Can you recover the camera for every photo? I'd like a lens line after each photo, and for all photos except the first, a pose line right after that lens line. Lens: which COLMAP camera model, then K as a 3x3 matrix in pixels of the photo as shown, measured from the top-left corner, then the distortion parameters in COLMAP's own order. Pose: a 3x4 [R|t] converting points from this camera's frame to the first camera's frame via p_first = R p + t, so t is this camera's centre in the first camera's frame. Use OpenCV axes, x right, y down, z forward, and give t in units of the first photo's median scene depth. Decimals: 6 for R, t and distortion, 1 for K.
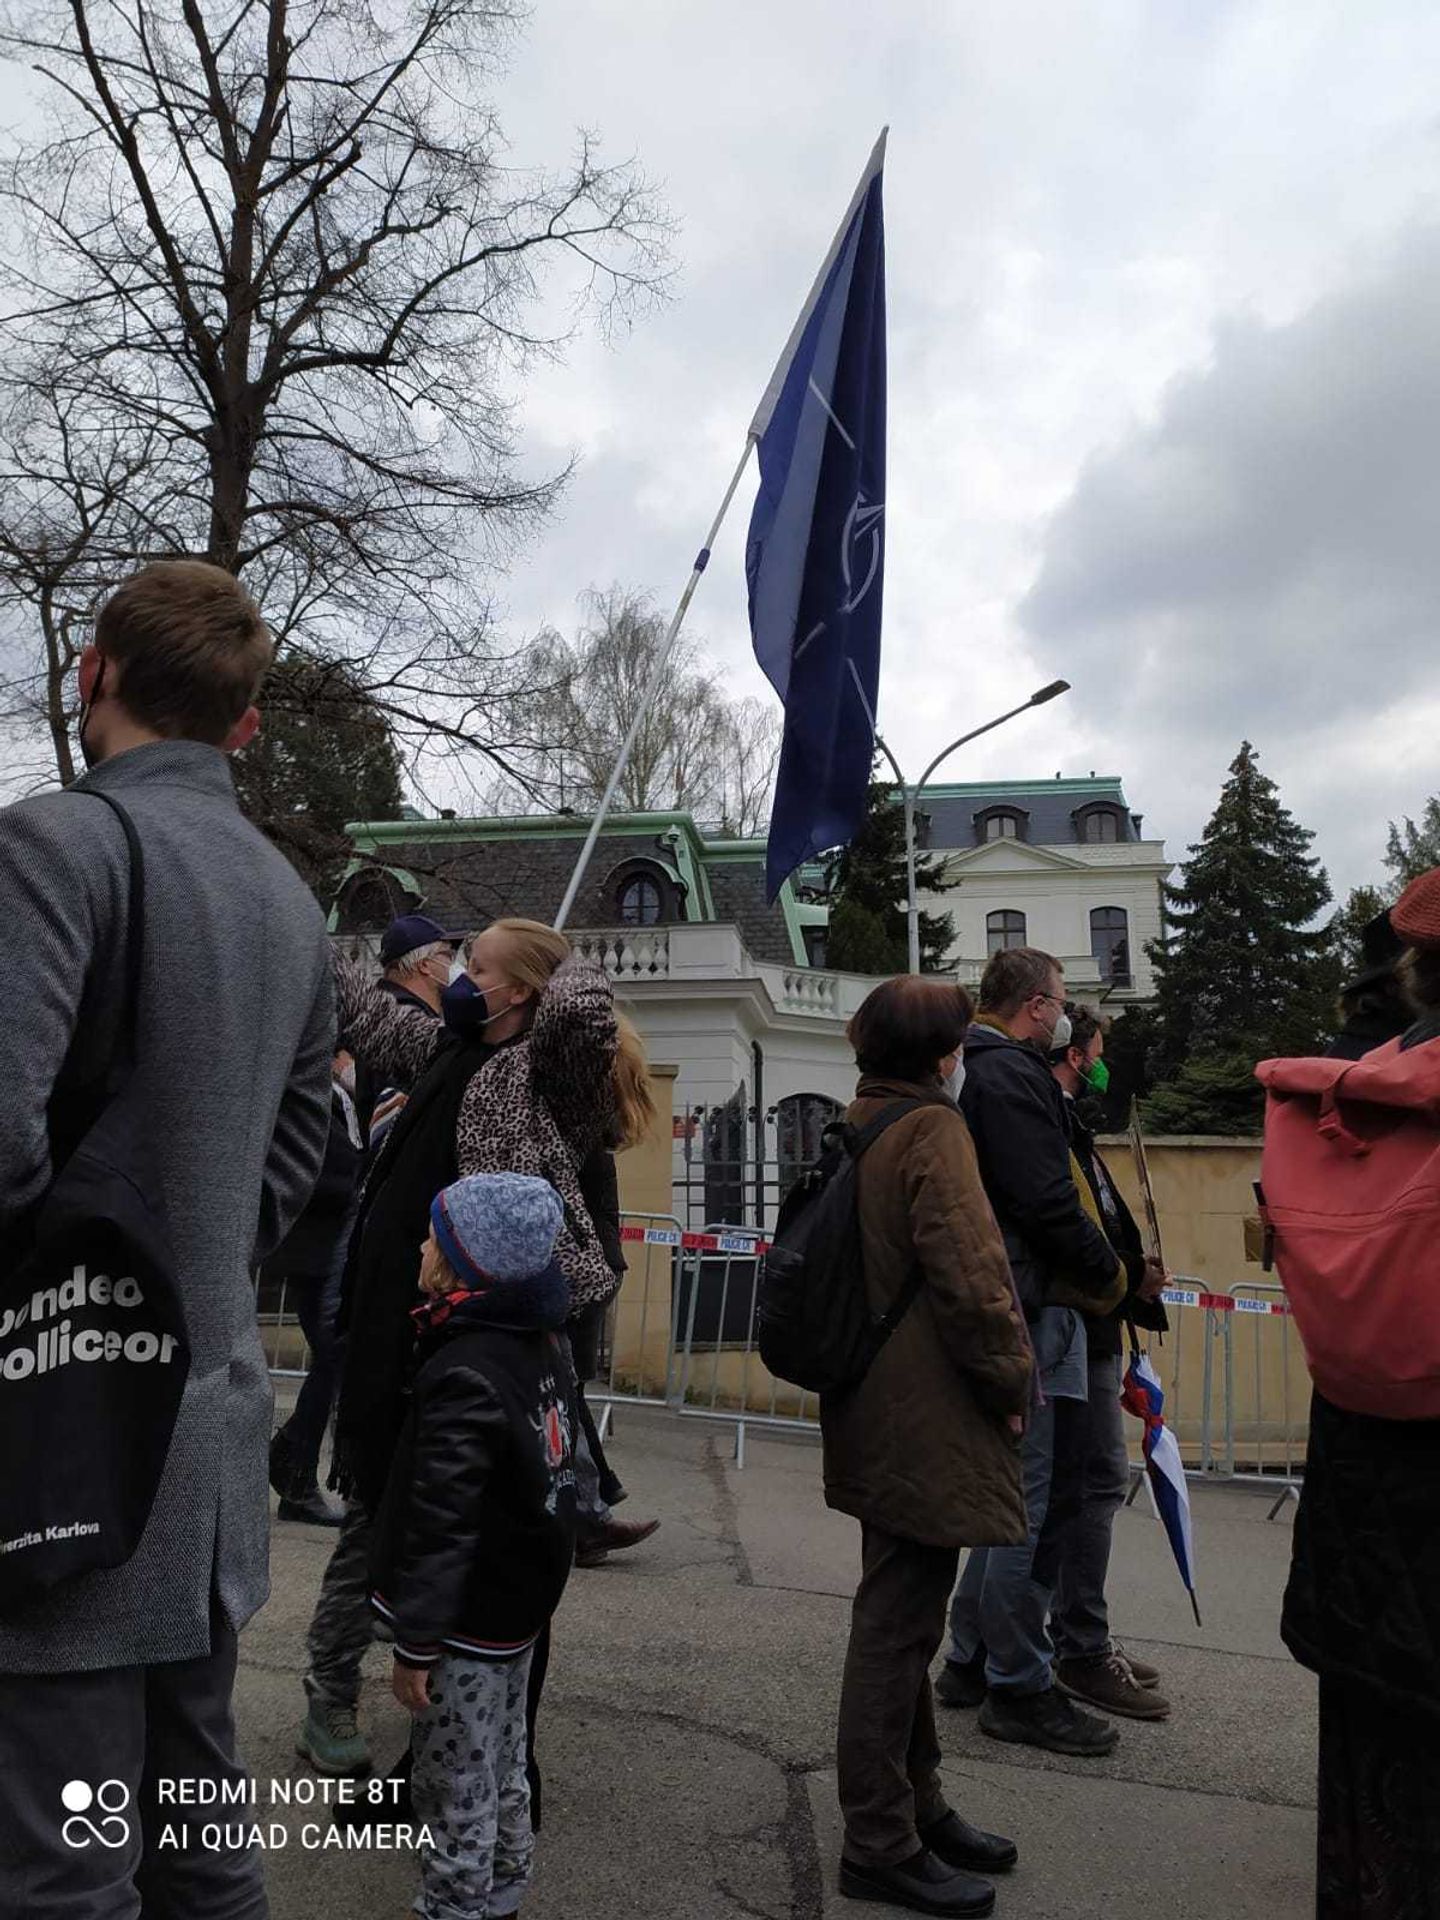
lens RADIAL K [[1464.2, 0, 713.3], [0, 1464.2, 992.4], [0, 0, 1]] dist [0.067041, -0.037599]
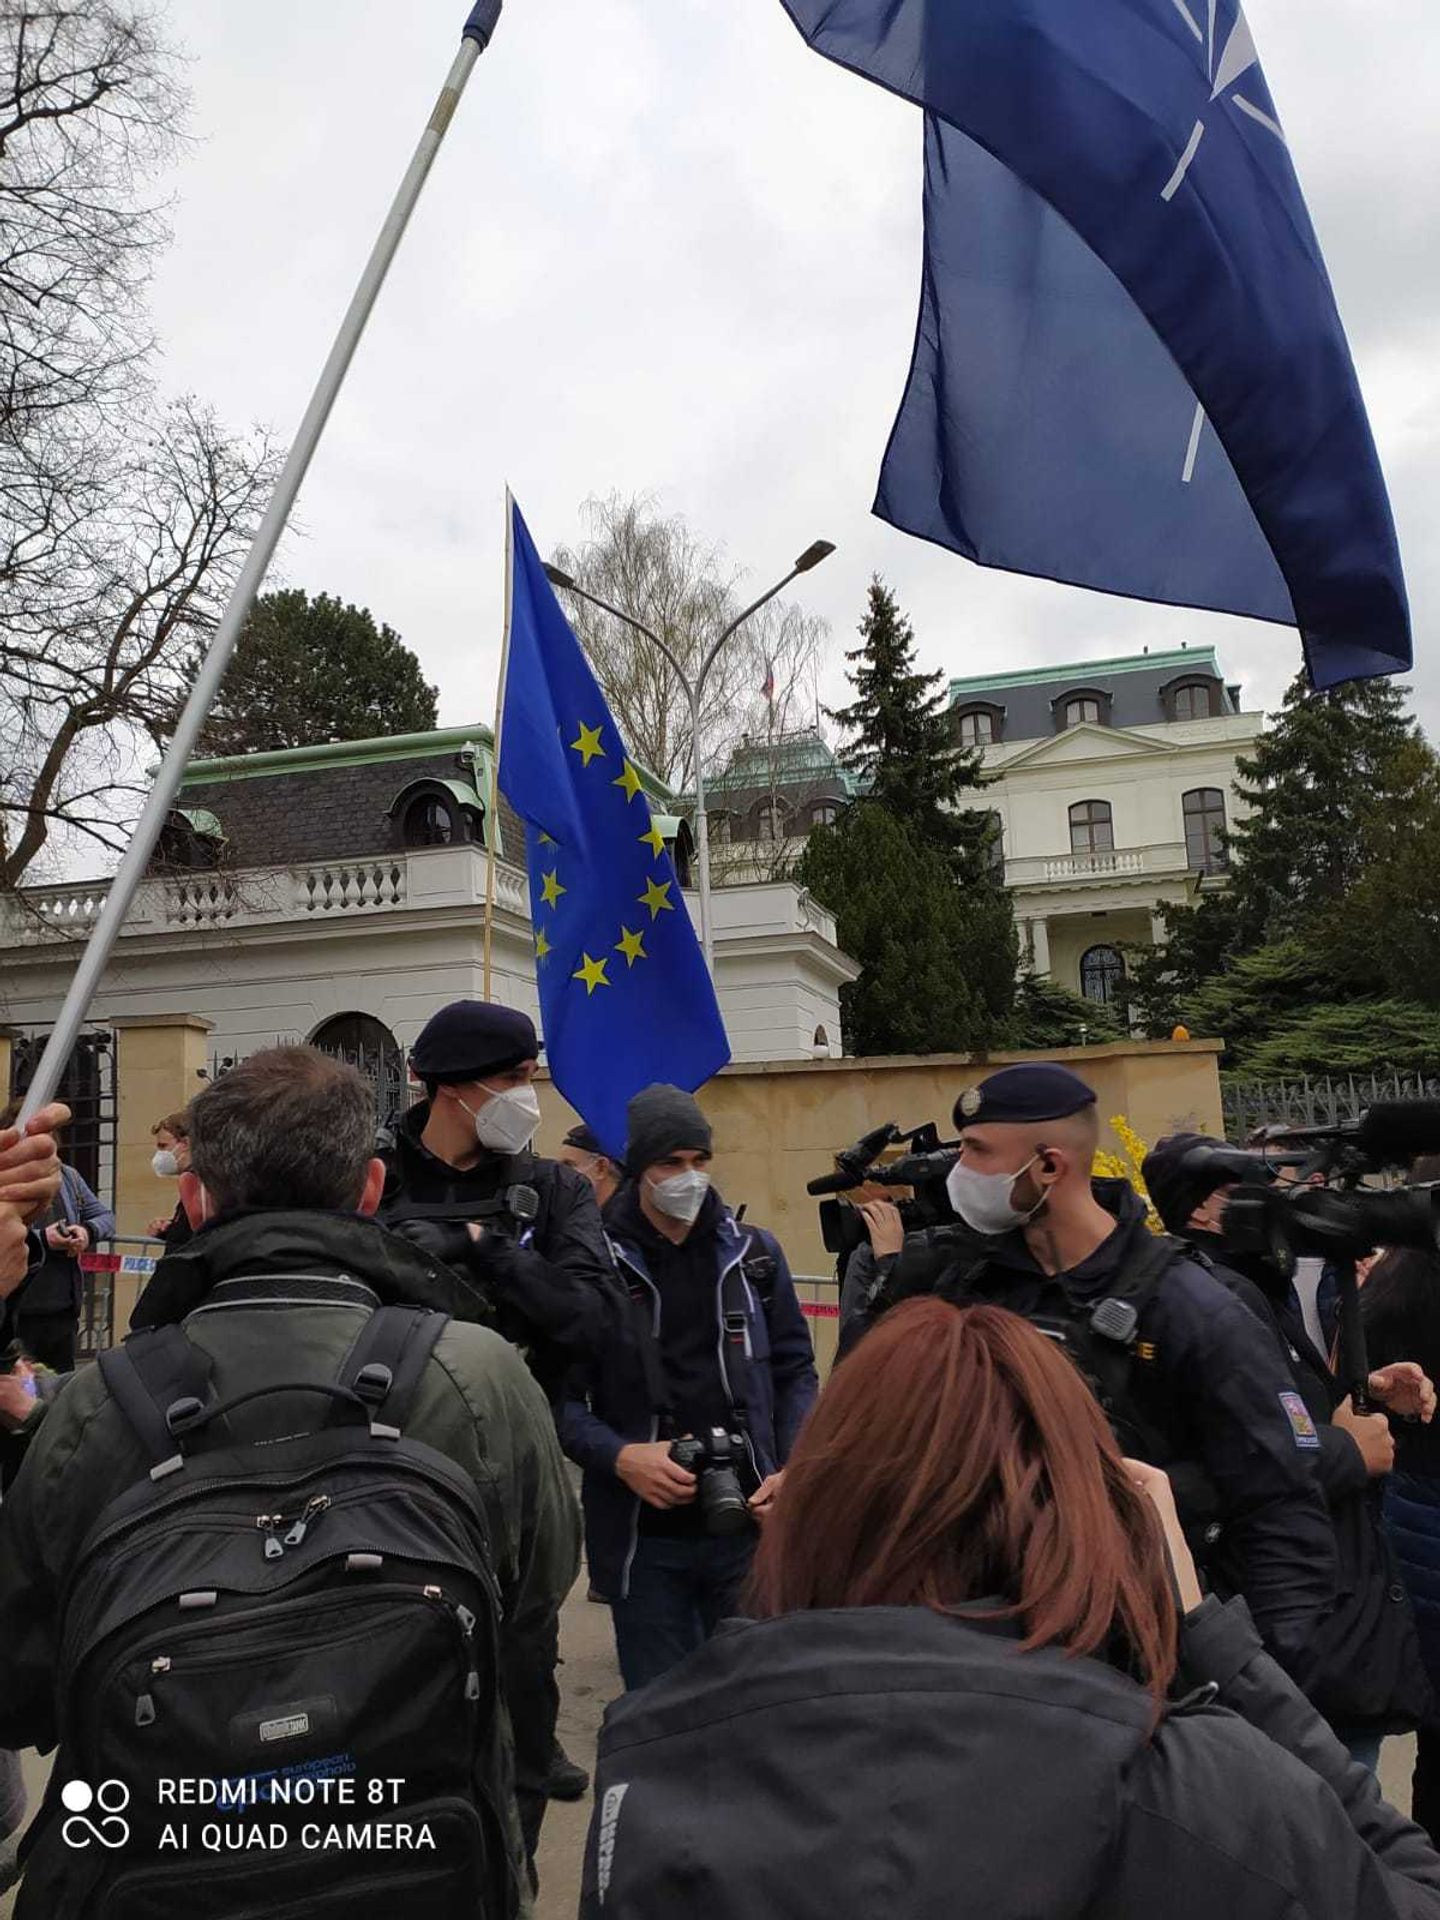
lens RADIAL K [[1464.2, 0, 735.4], [0, 1464.2, 978.4], [0, 0, 1]] dist [0.067041, -0.037599]
pose [[0.988754, -0.060644, -0.136705, 0.114851], [0.066862, 0.996905, 0.041361, 0.003668], [0.133773, -0.050036, 0.989748, 0.043120]]
